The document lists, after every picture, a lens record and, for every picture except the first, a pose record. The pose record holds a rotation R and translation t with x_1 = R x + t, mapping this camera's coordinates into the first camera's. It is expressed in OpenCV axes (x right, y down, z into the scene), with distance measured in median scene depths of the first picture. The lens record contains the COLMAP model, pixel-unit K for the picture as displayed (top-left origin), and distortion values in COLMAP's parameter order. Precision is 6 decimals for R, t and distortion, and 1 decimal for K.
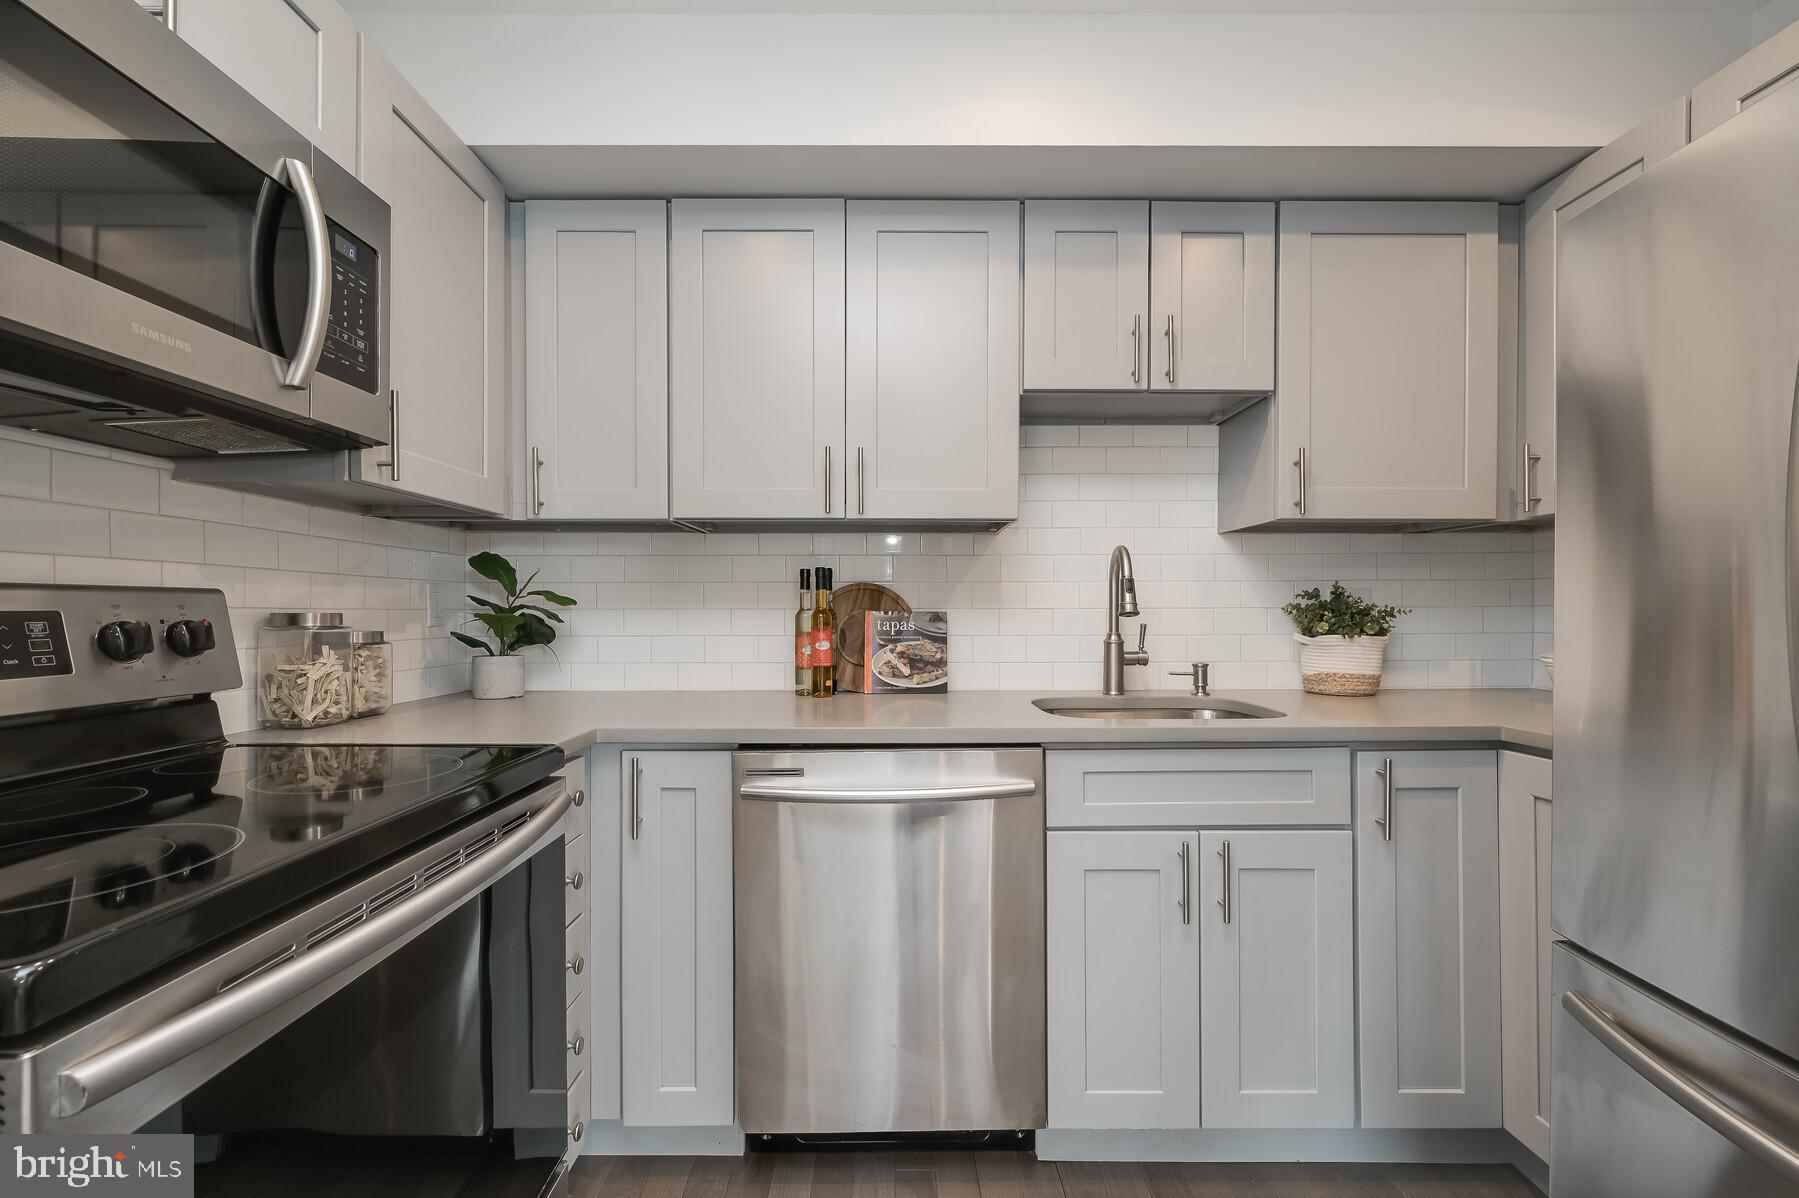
lens RADIAL K [[713.0, 0, 890.0], [0, 713.0, 603.0], [0, 0, 1]] dist [0.001917, 0.001040]
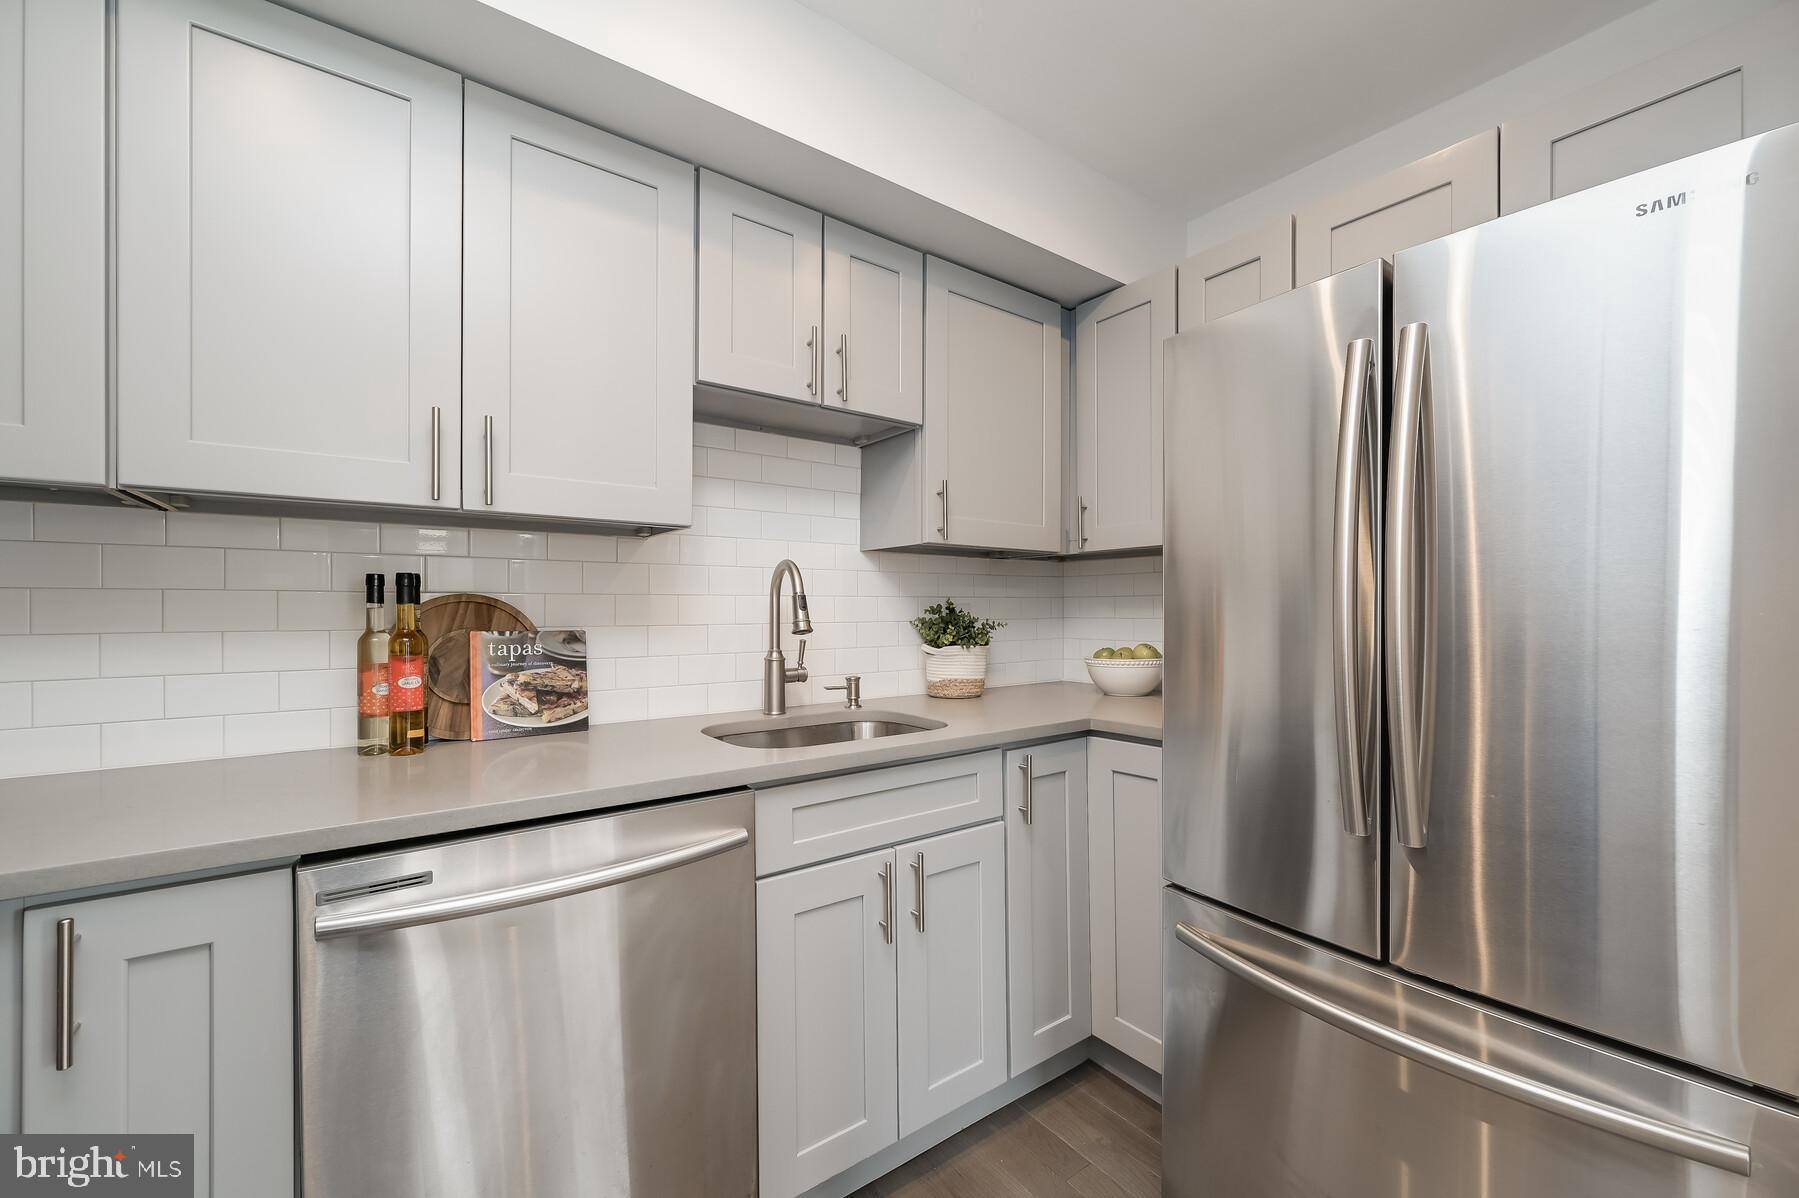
lens RADIAL K [[713.0, 0, 901.6], [0, 713.0, 601.0], [0, 0, 1]] dist [0.001917, 0.001040]
pose [[0.804786, 0.006152, 0.593533, -0.133247], [-0.004322, 0.999981, -0.004504, -0.022465], [-0.593550, 0.001060, 0.804797, 0.137755]]
